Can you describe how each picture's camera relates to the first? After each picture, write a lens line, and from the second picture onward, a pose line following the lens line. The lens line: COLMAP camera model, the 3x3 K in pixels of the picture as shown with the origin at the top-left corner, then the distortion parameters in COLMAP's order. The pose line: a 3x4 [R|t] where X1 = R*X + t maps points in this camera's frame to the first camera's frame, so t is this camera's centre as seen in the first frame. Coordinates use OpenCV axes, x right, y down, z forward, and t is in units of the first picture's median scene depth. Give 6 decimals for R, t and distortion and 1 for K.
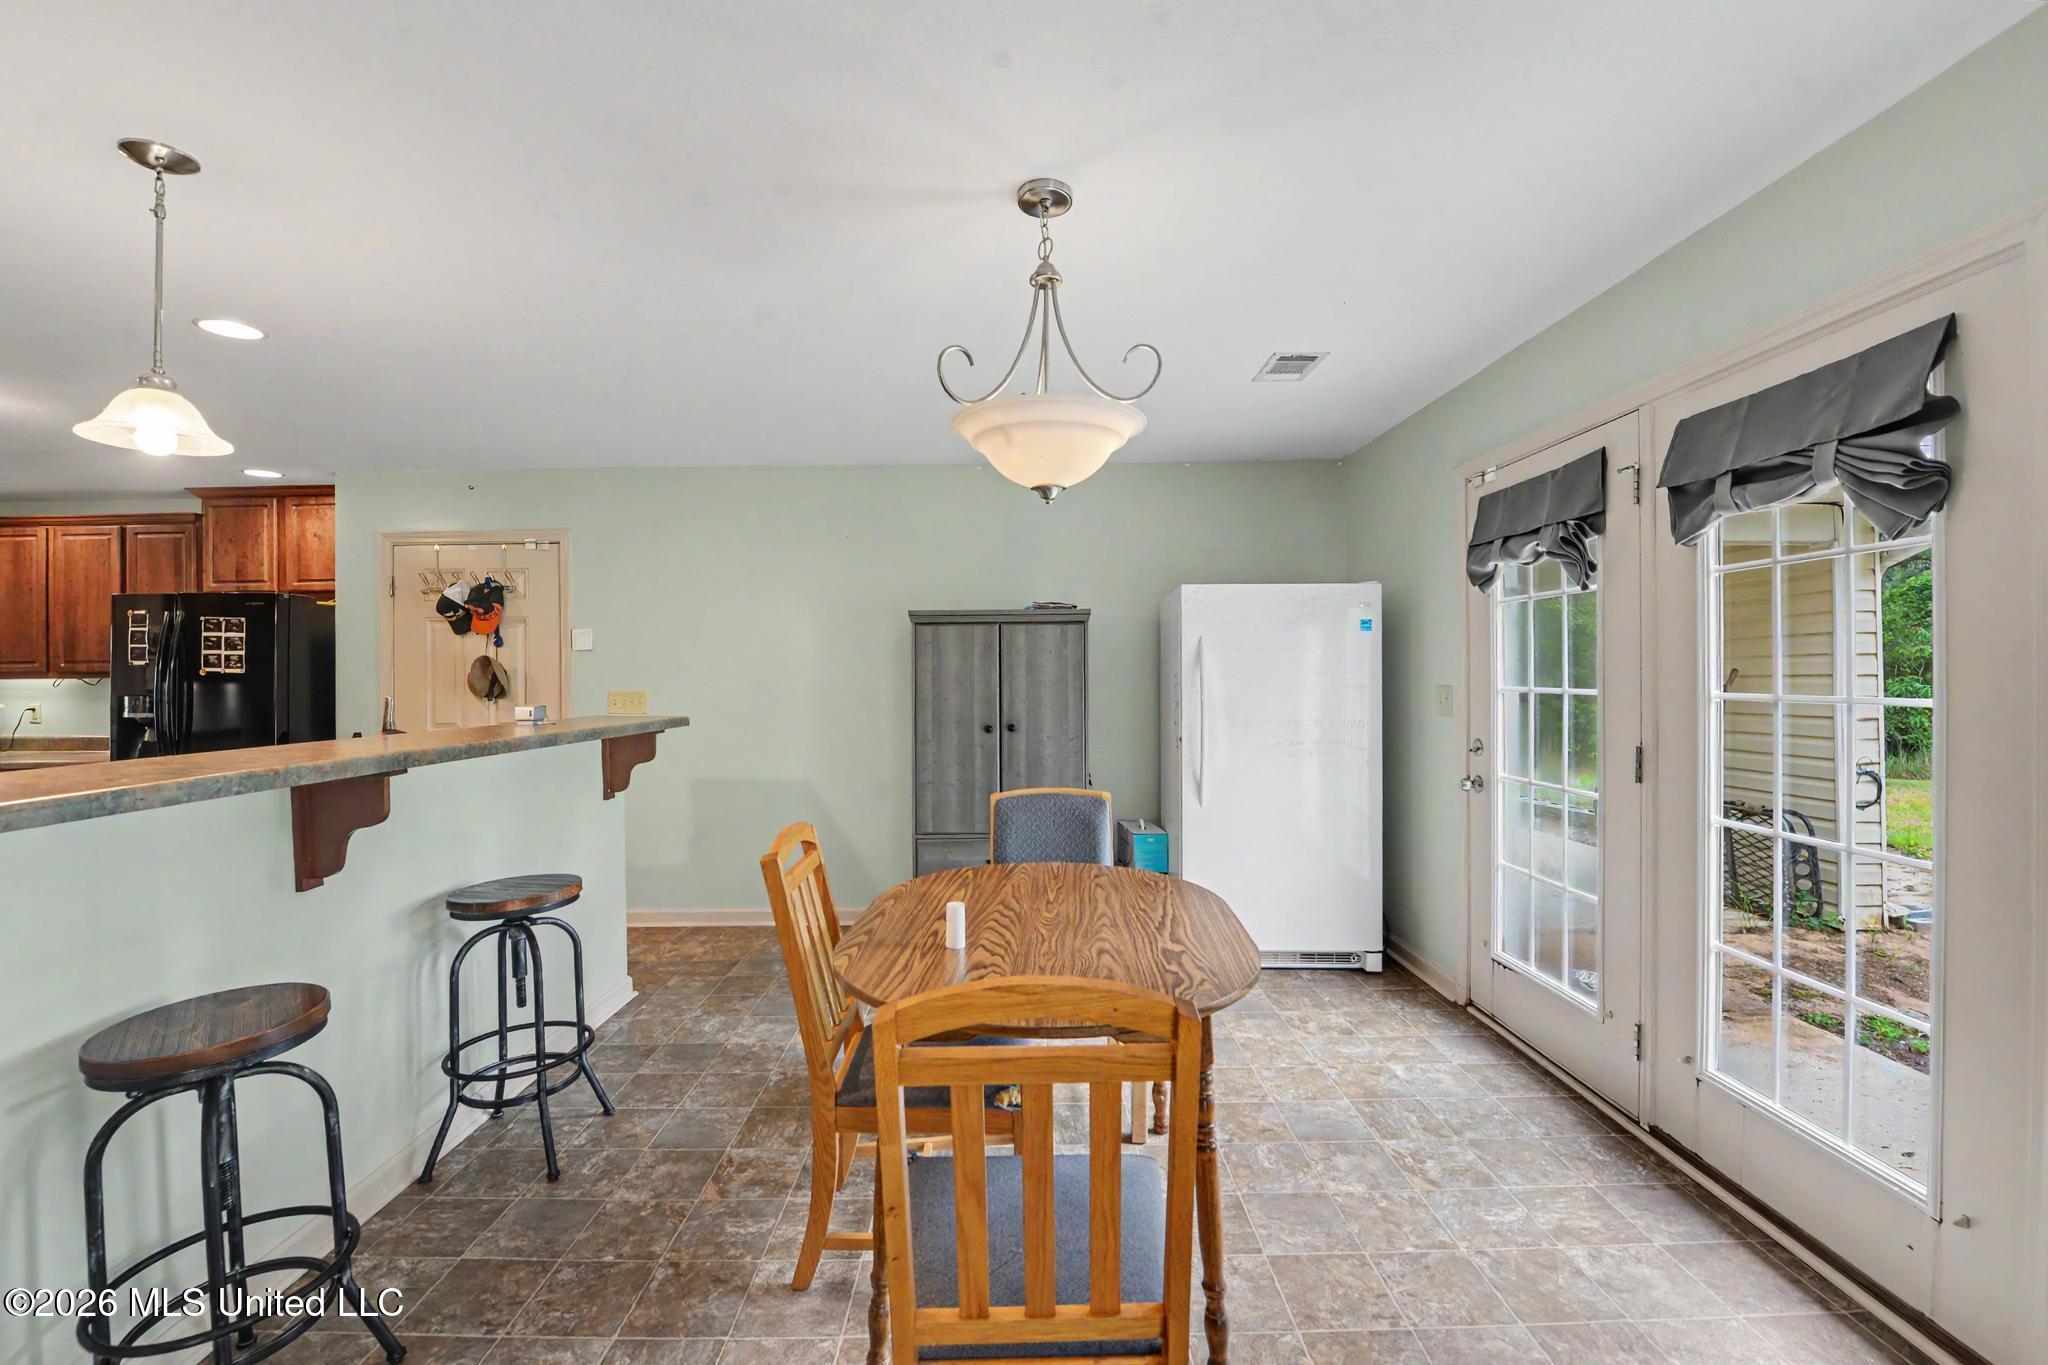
lens RADIAL K [[830.7, 0, 1027.6], [0, 830.7, 679.7], [0, 0, 1]] dist [-0.019015, -0.000516]
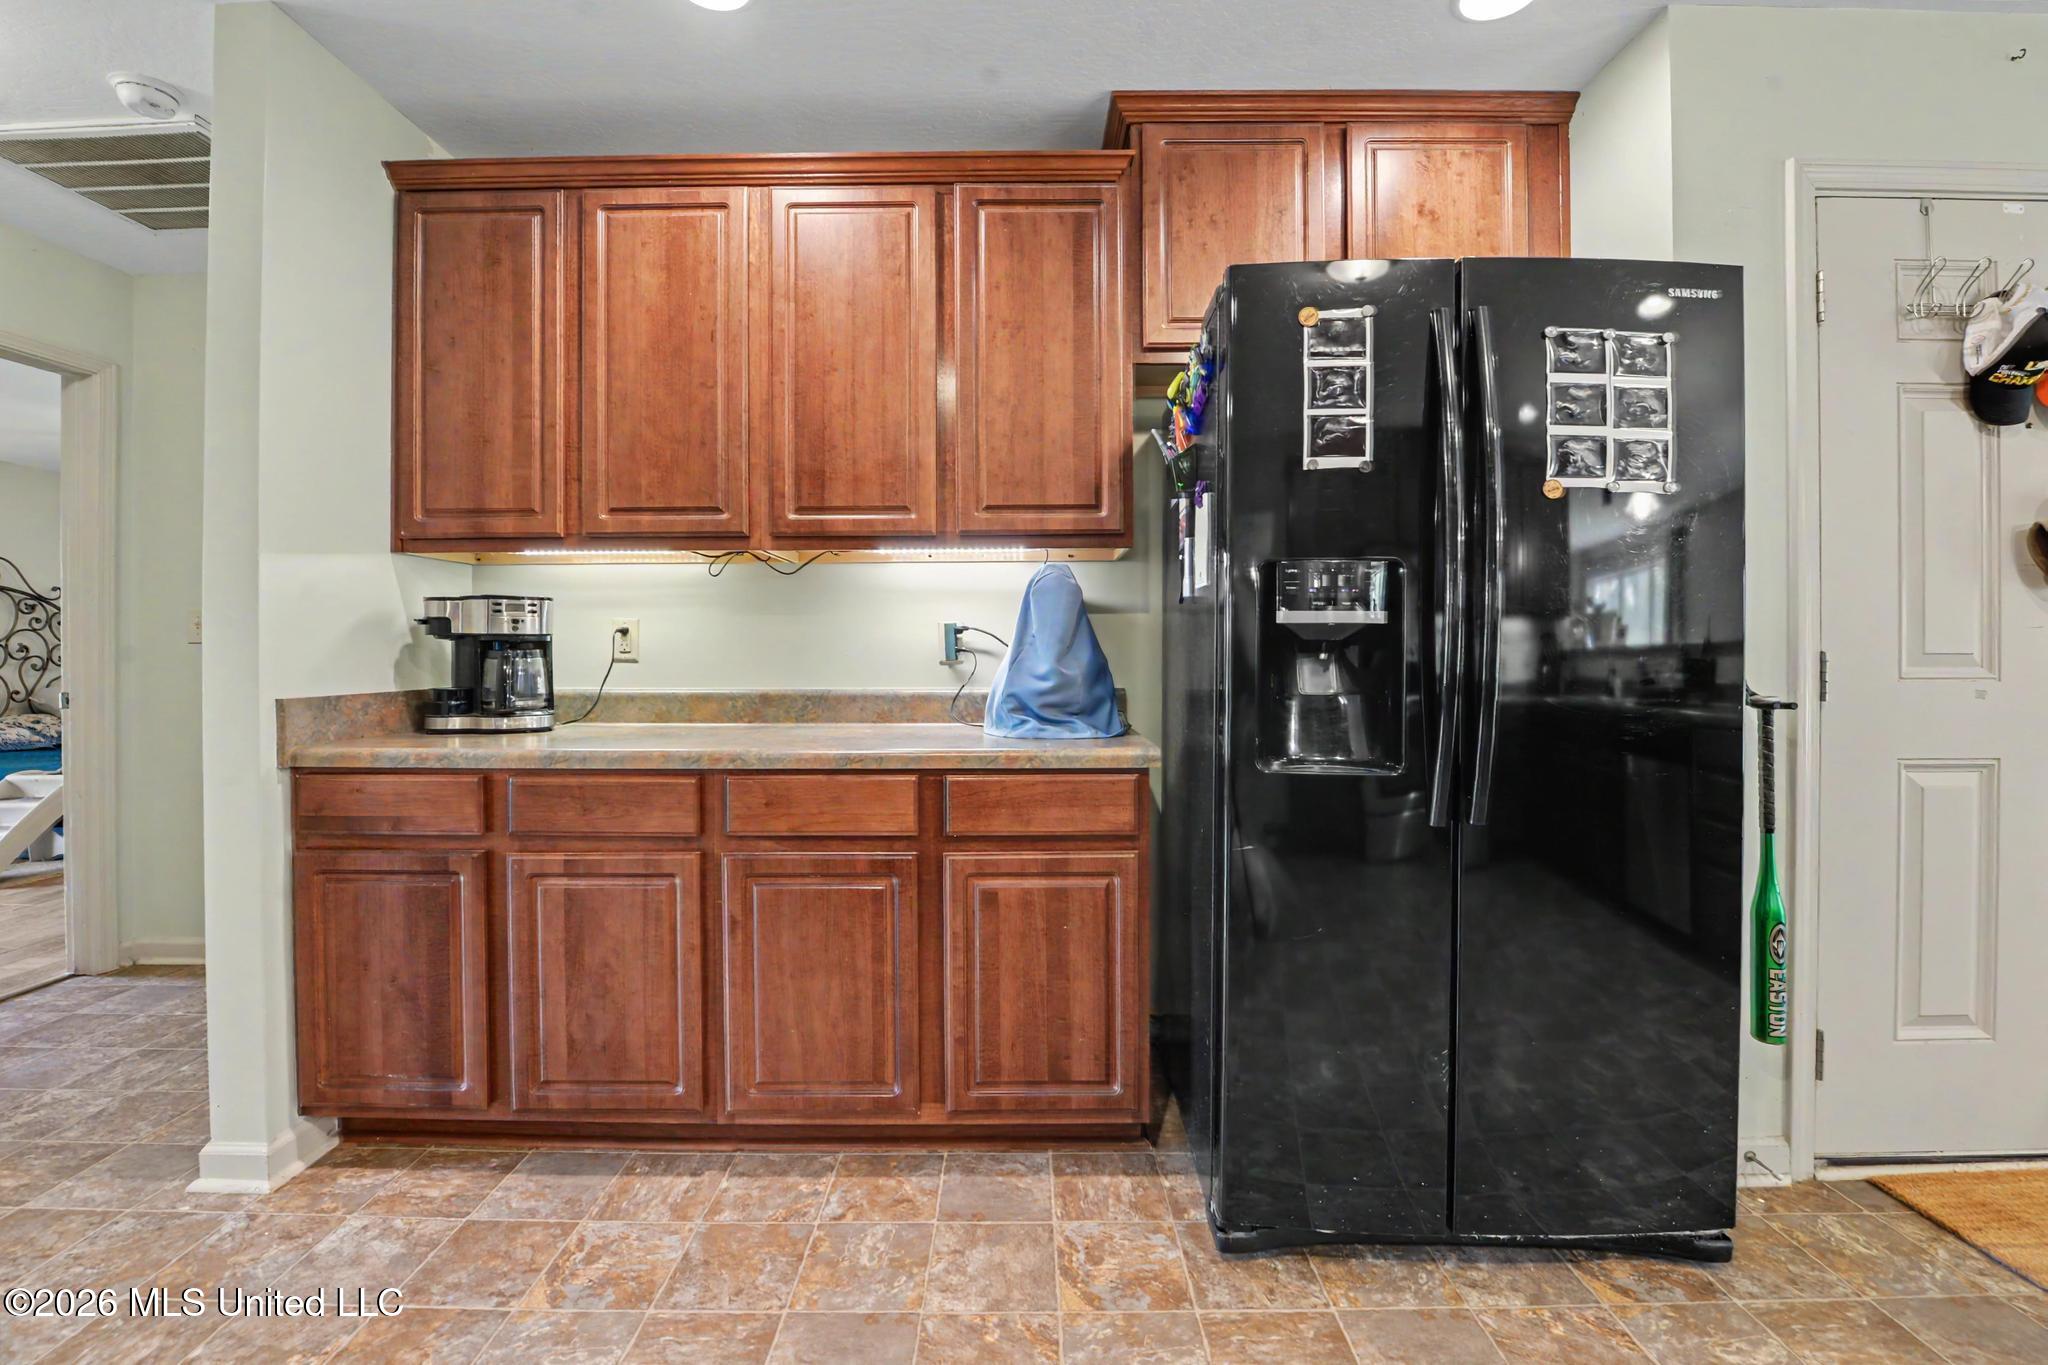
lens RADIAL K [[846.0, 0, 1007.1], [0, 846.0, 658.3], [0, 0, 1]] dist [-0.021330, -0.000588]
pose [[0.999885, 0.006677, -0.013601, -1.187876], [-0.006774, 0.999952, -0.007081, 0.061128], [0.013554, 0.007172, 0.999882, 0.630923]]
